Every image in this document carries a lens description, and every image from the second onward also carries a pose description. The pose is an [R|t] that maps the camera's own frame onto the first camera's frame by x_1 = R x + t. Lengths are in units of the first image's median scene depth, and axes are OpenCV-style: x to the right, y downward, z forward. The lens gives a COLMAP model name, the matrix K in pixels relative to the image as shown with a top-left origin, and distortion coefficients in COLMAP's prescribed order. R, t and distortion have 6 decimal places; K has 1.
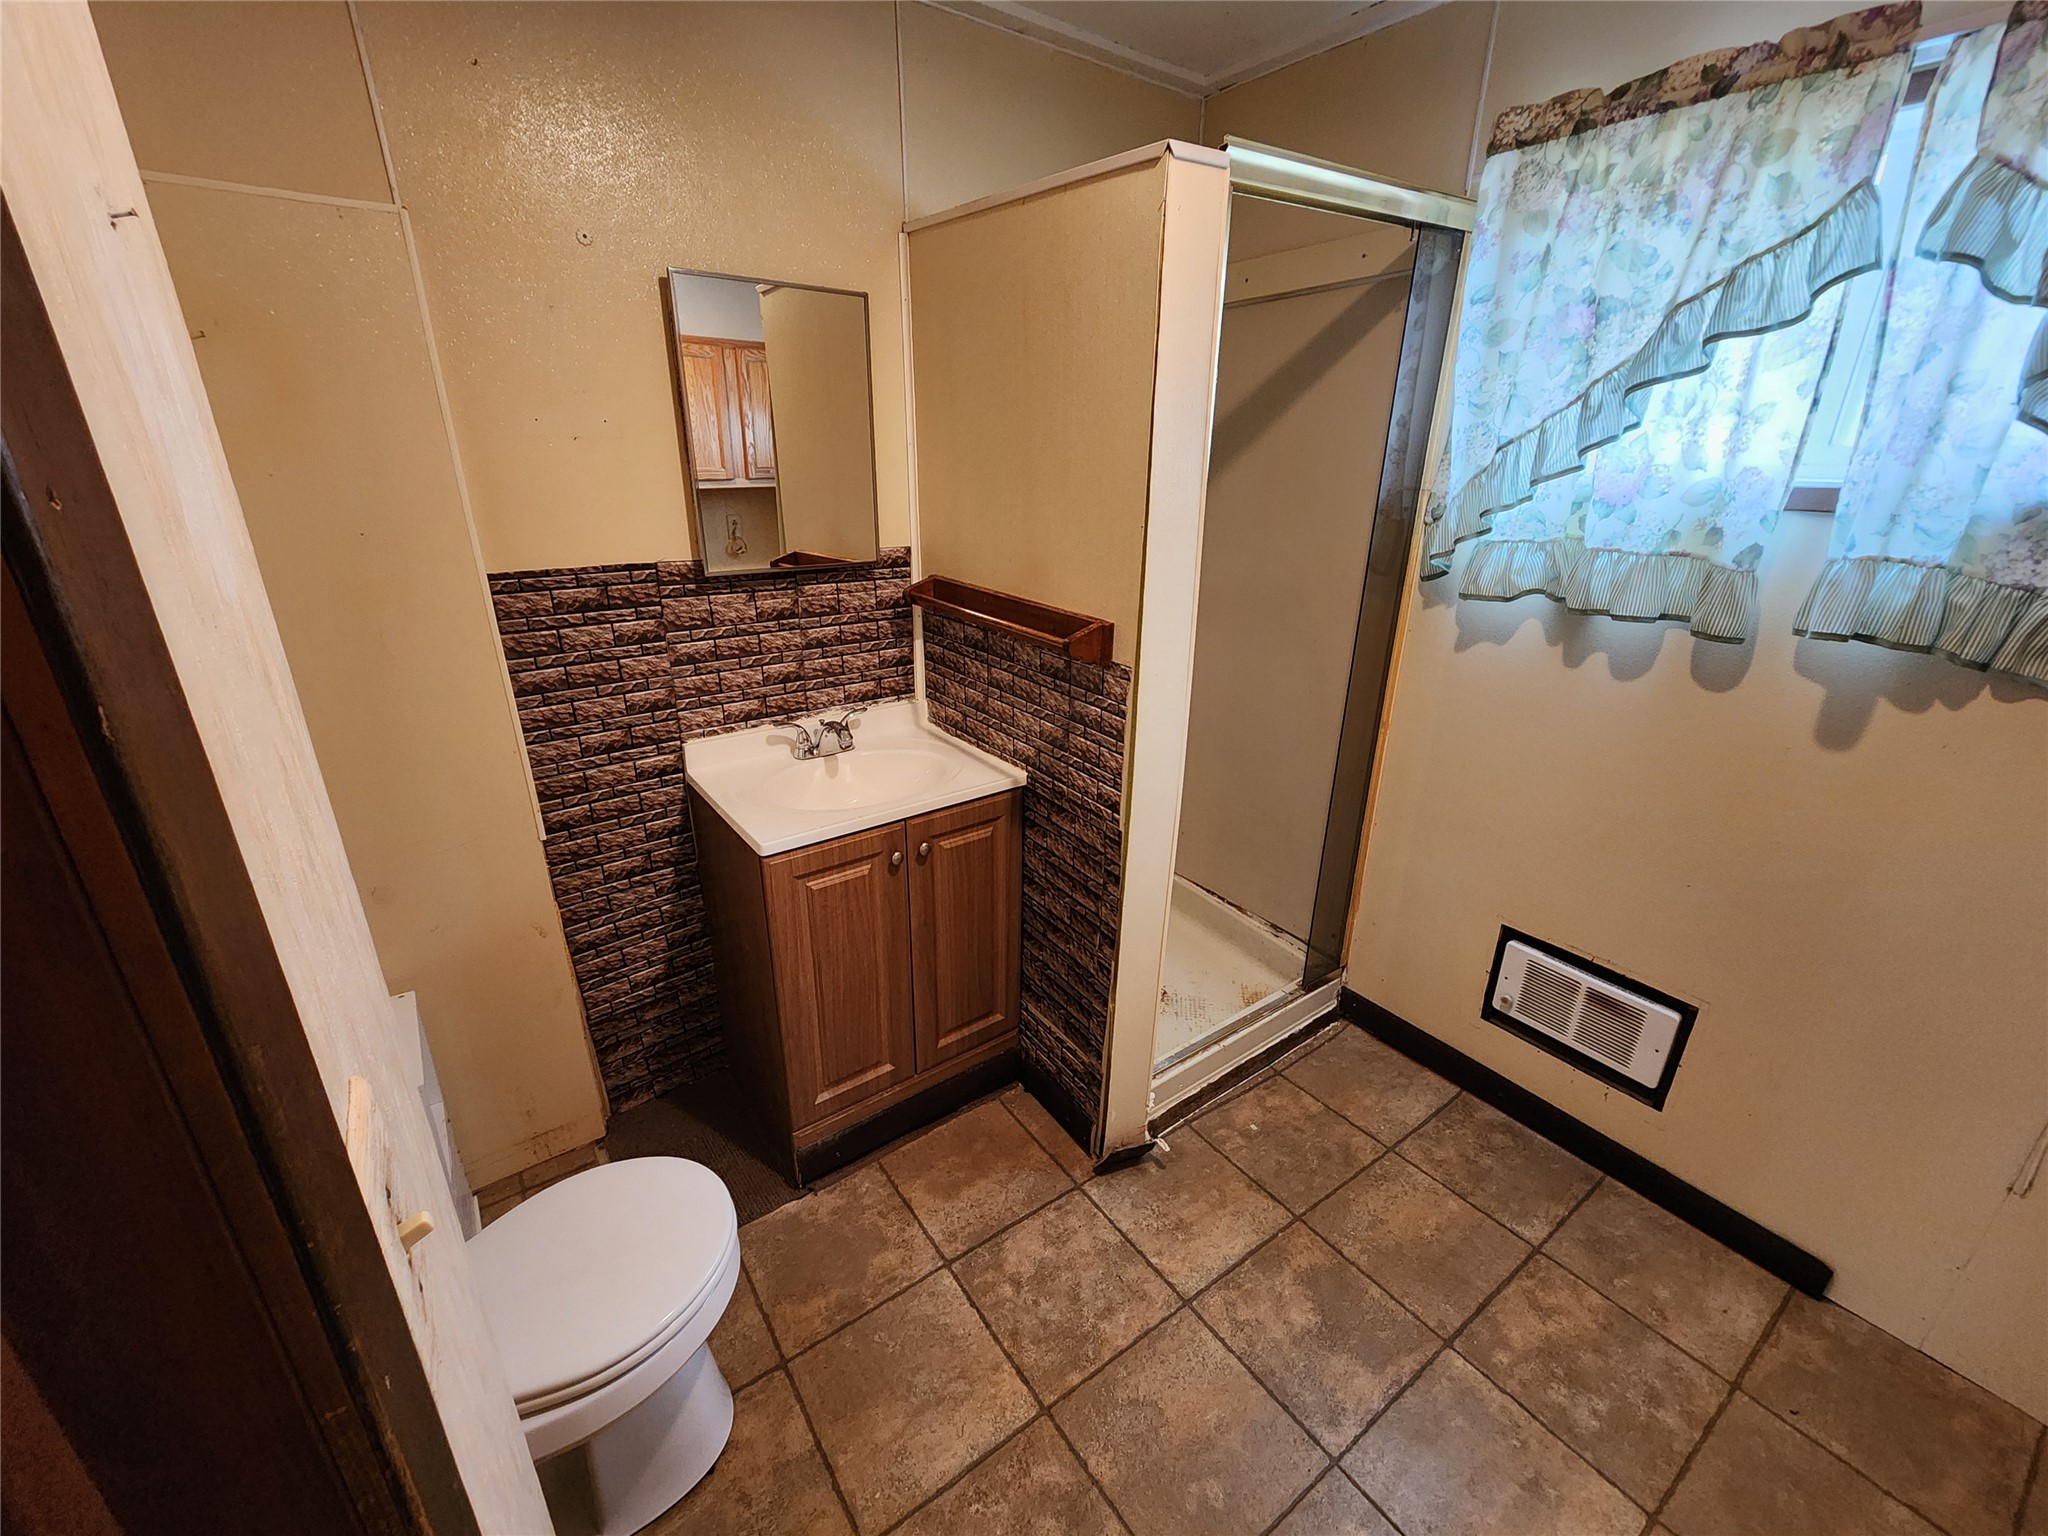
lens RADIAL K [[826.5, 0, 1027.4], [0, 826.5, 771.1], [0, 0, 1]] dist [-0.000318, -0.000026]
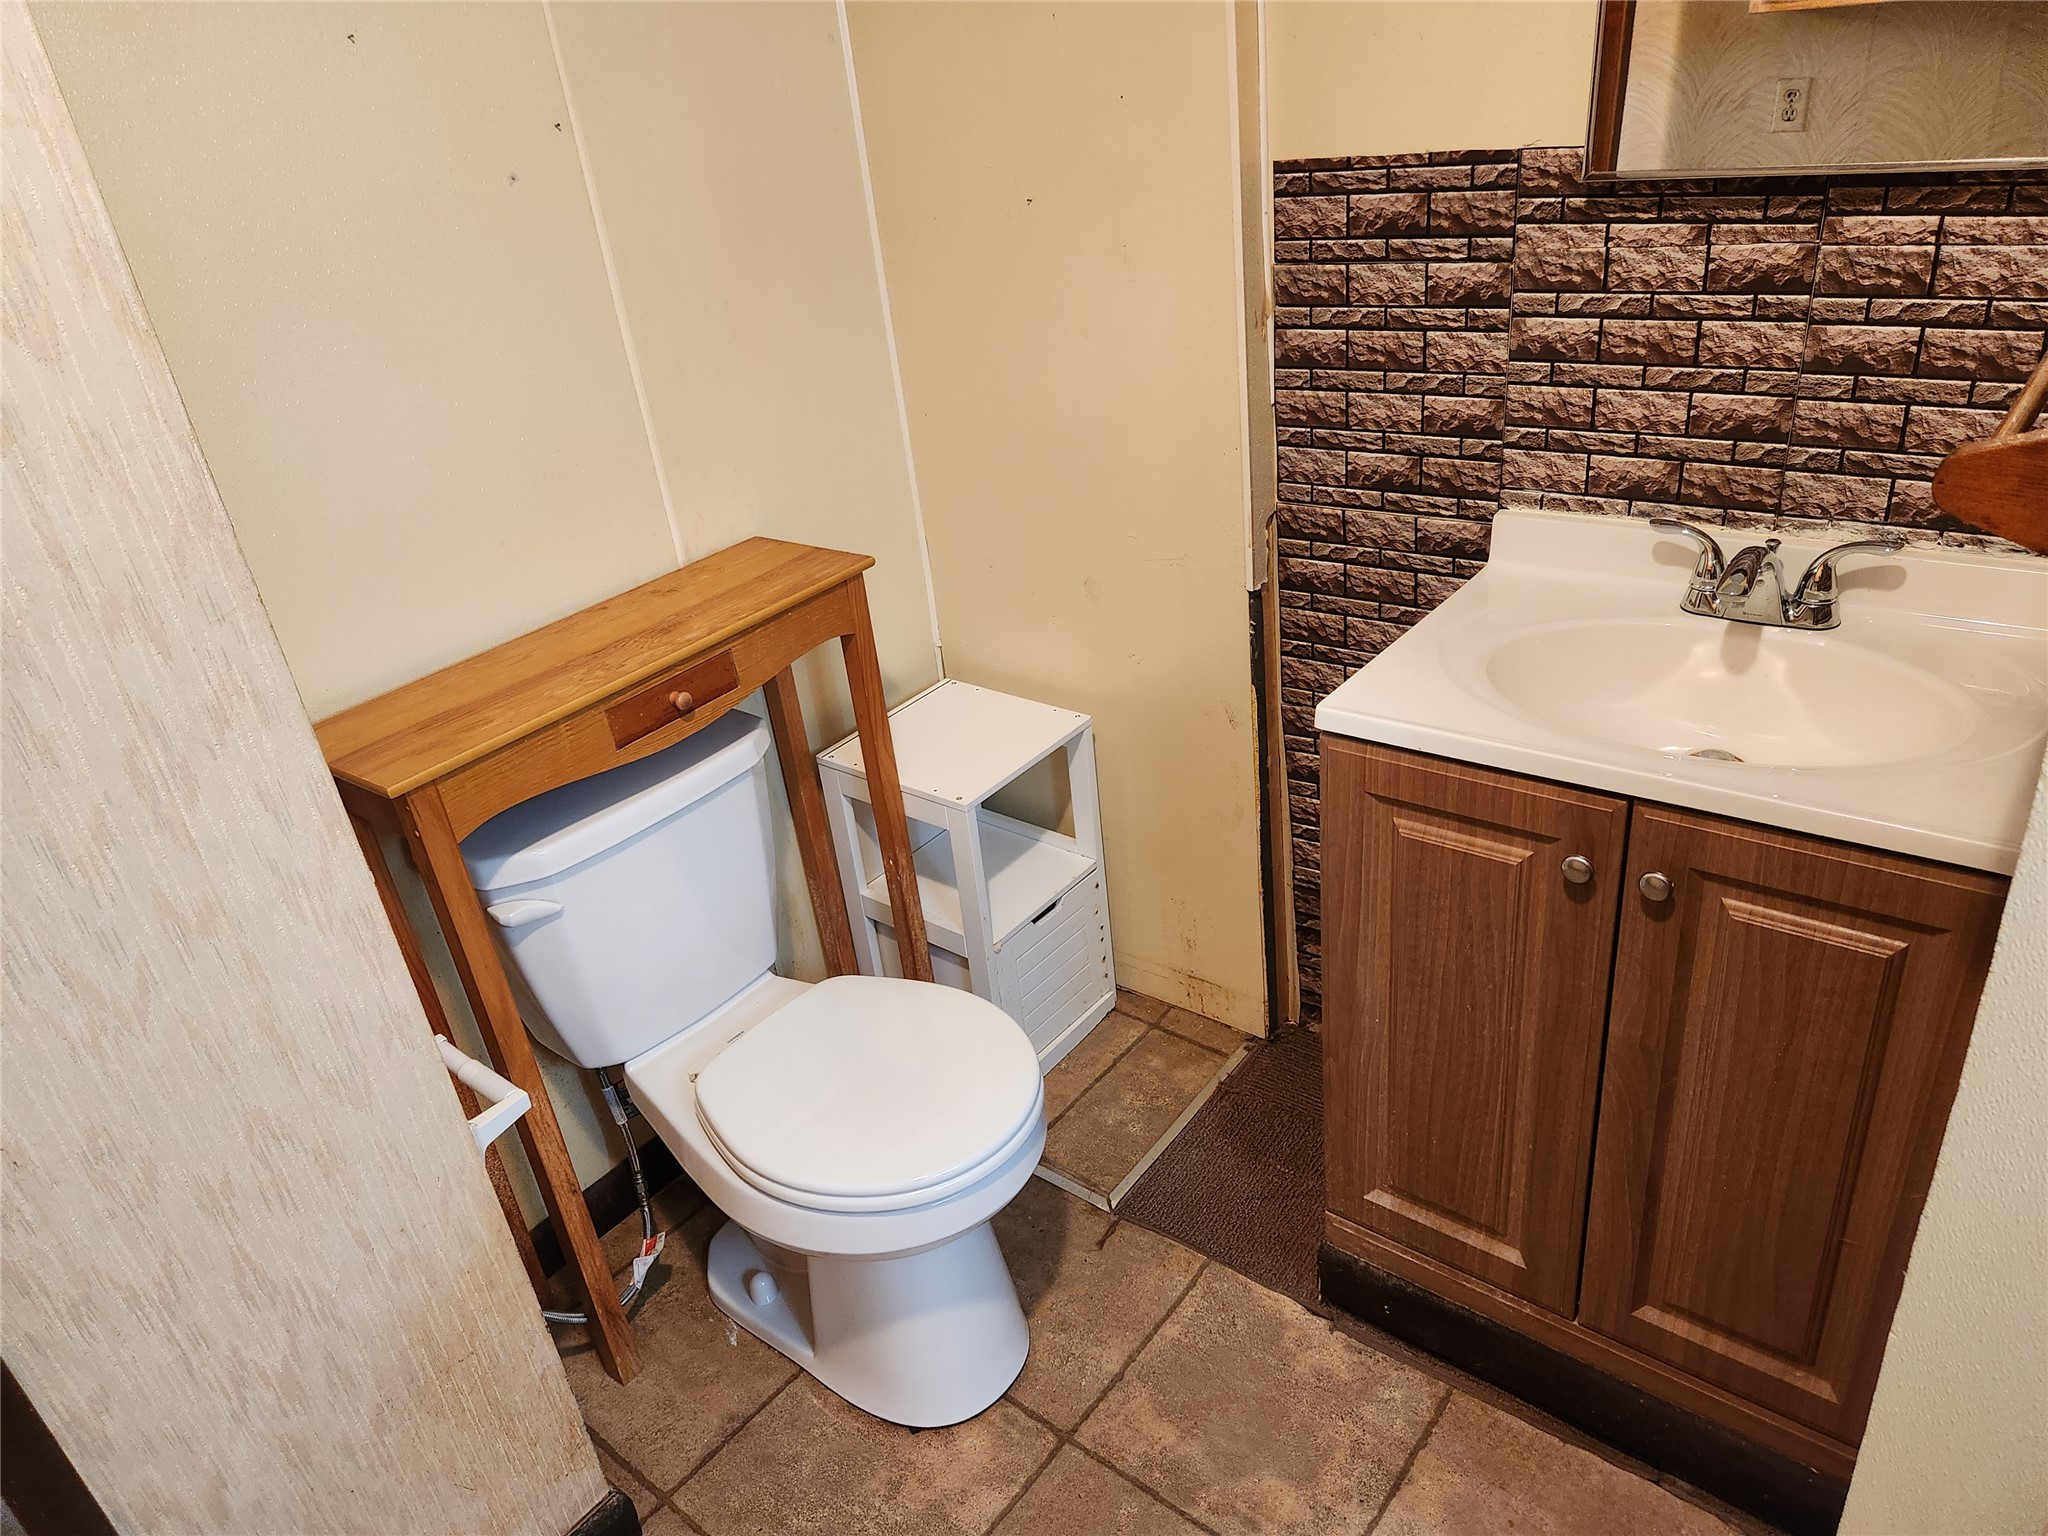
lens RADIAL K [[1364.9, 0, 1019.9], [0, 1364.9, 769.4], [0, 0, 1]] dist [0.080047, -0.066742]
pose [[0.271433, 0.415546, -0.868128, 0.366587], [-0.255646, 0.900718, 0.351215, -0.121408], [0.927884, 0.126602, 0.350717, 0.429731]]
